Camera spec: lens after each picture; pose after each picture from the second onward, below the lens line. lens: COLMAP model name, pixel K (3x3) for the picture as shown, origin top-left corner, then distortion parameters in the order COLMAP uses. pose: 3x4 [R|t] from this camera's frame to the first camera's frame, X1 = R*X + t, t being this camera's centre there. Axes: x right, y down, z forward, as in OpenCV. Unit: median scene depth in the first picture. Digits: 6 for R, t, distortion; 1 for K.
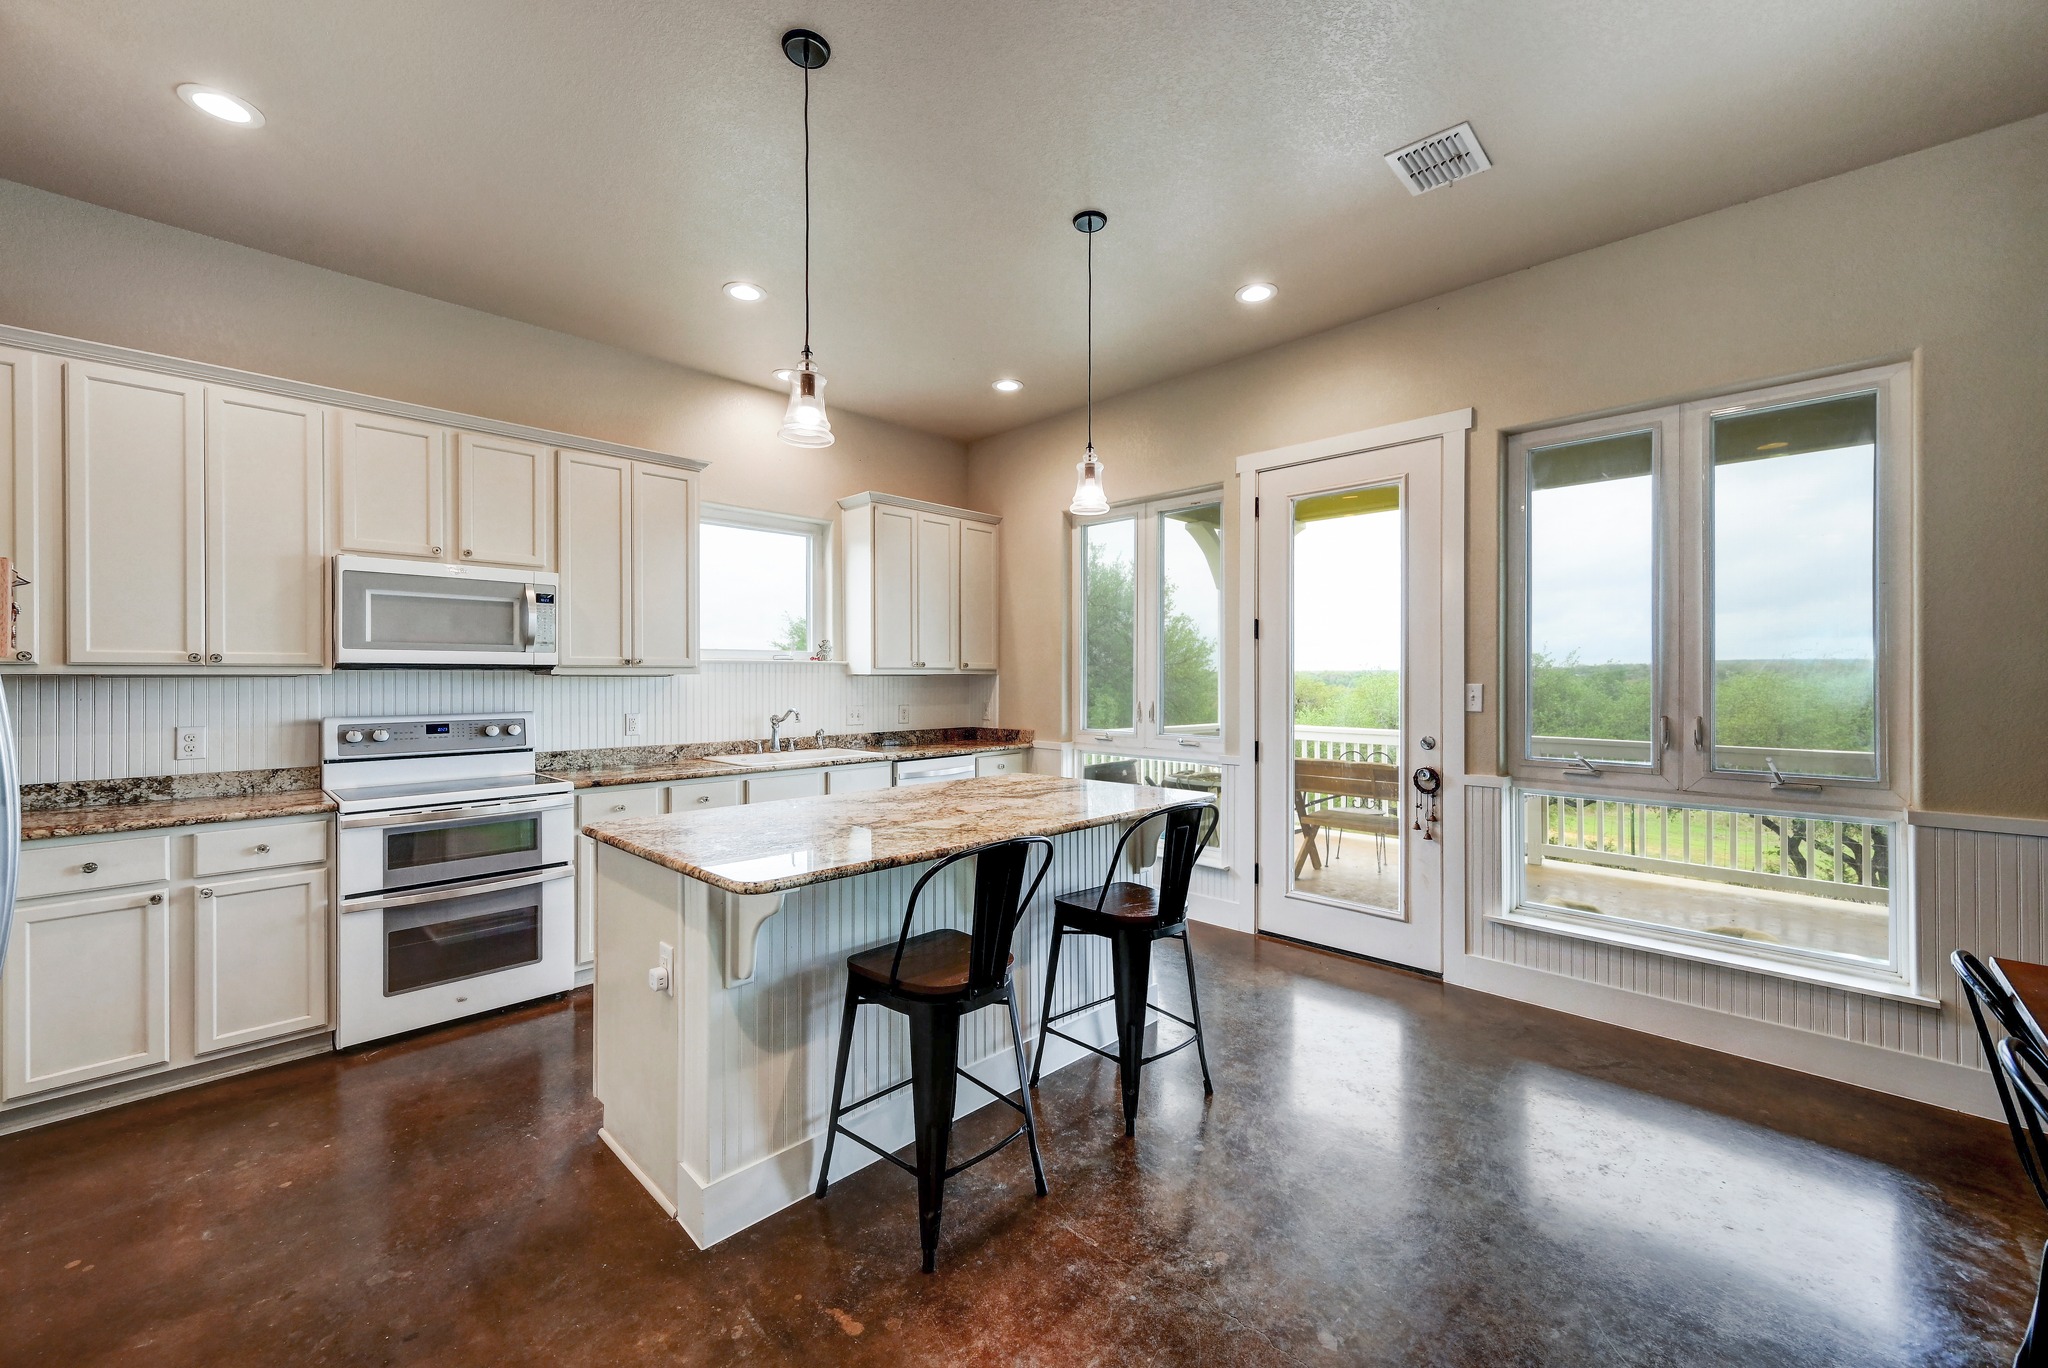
lens RADIAL K [[809.7, 0, 1022.7], [0, 809.7, 670.5], [0, 0, 1]] dist [0.000458, -0.000006]
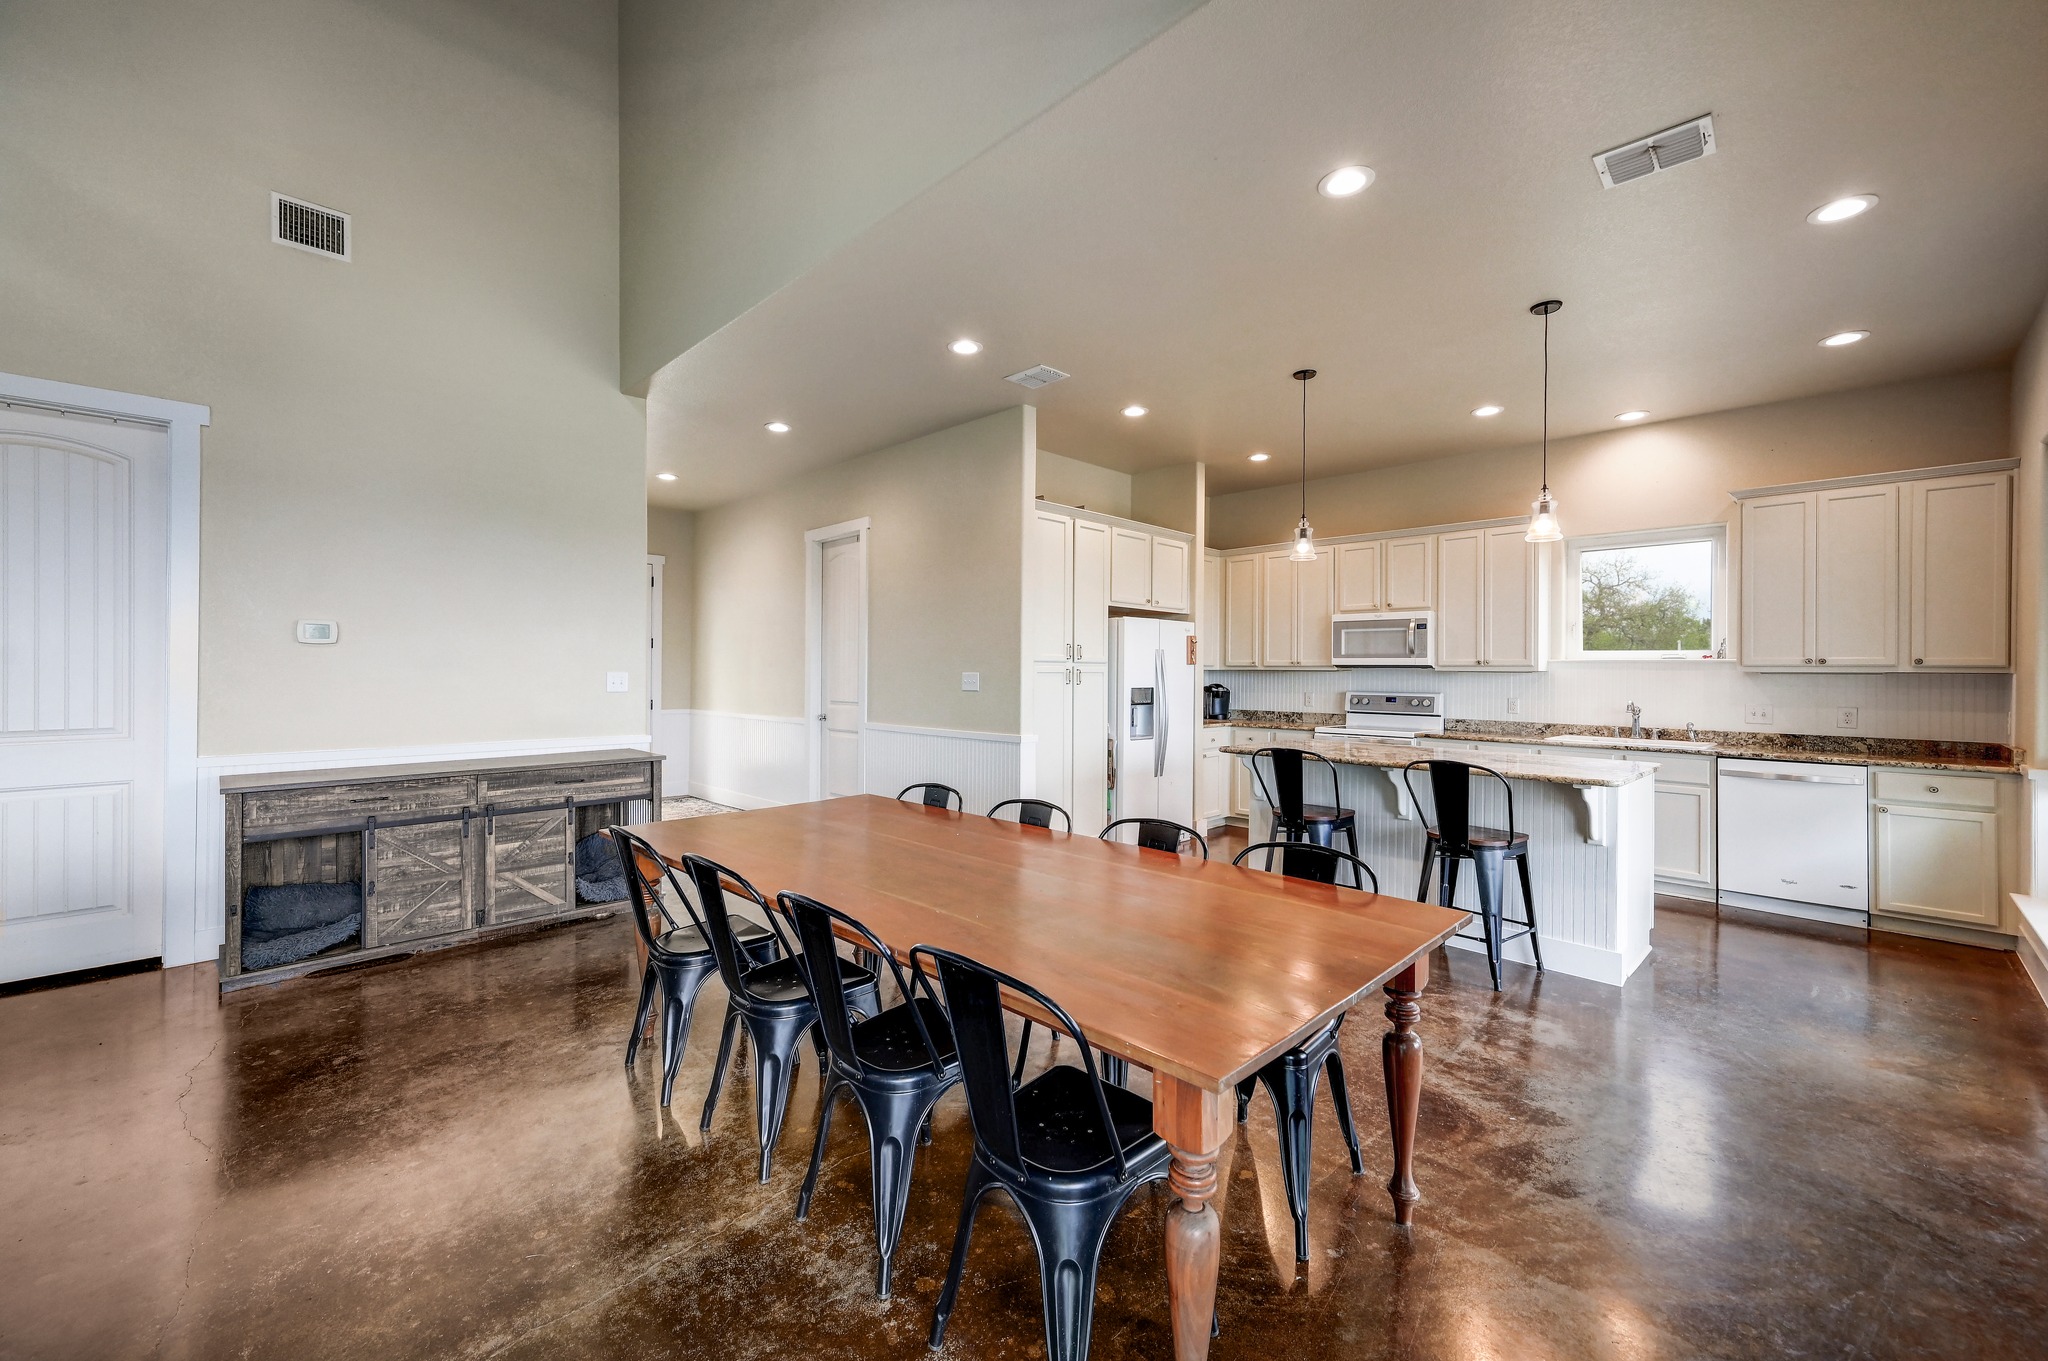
lens RADIAL K [[809.7, 0, 1022.7], [0, 809.7, 667.0], [0, 0, 1]] dist [0.000458, -0.000006]
pose [[-0.014243, -0.005639, -0.999883, 1.097968], [-0.001256, 0.999983, -0.005621, 0.007653], [0.999898, 0.001176, -0.014250, 0.170276]]
